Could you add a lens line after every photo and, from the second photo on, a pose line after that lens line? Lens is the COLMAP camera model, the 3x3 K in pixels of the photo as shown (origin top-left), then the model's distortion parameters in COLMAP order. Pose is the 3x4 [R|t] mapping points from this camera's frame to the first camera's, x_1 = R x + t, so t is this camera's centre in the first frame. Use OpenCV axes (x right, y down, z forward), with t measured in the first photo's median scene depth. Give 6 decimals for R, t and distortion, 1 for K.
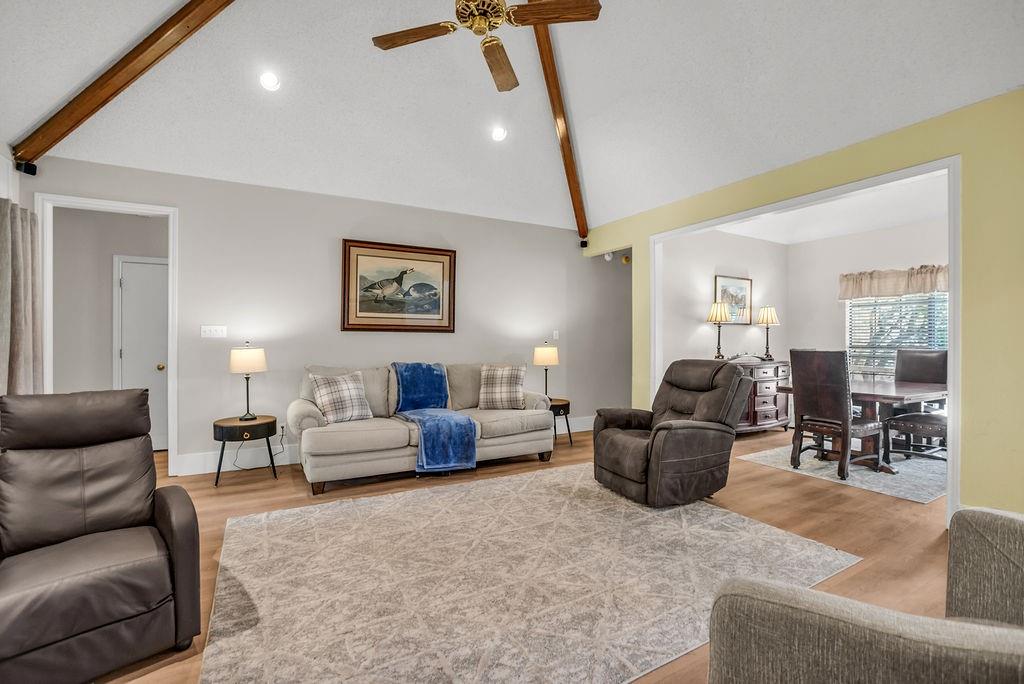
lens RADIAL K [[467.1, 0, 510.5], [0, 467.1, 339.9], [0, 0, 1]] dist [-0.045523, 0.000826]
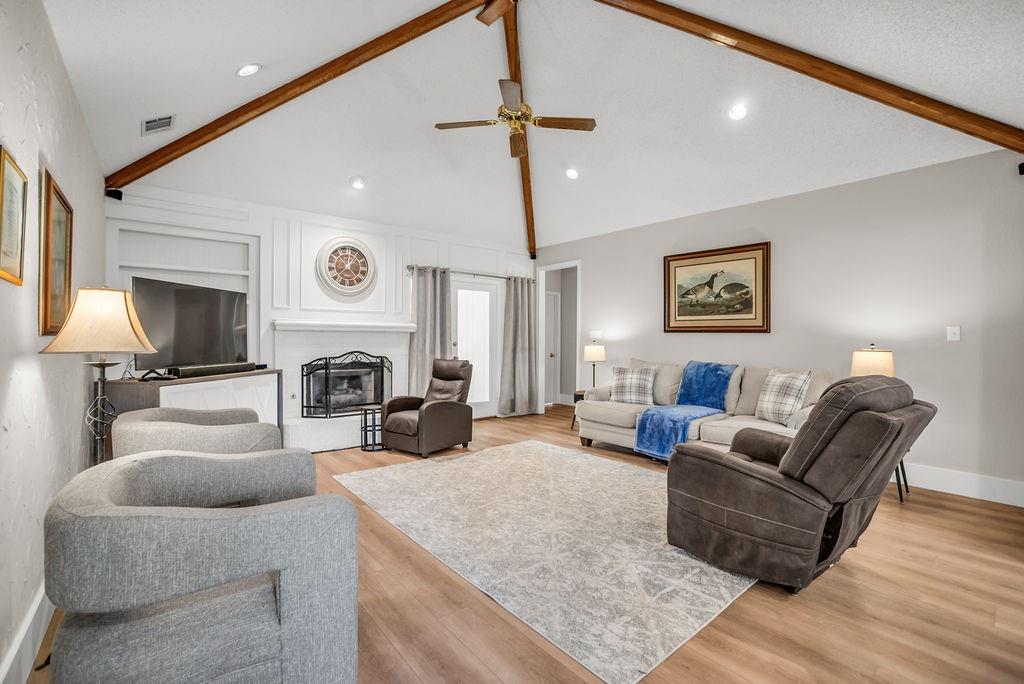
lens RADIAL K [[467.1, 0, 510.8], [0, 467.1, 340.3], [0, 0, 1]] dist [-0.045523, 0.000826]
pose [[0.148678, 0.002692, -0.988882, 0.766675], [-0.007642, 0.999970, 0.001573, 0.001522], [0.988856, 0.007323, 0.148694, 0.420742]]
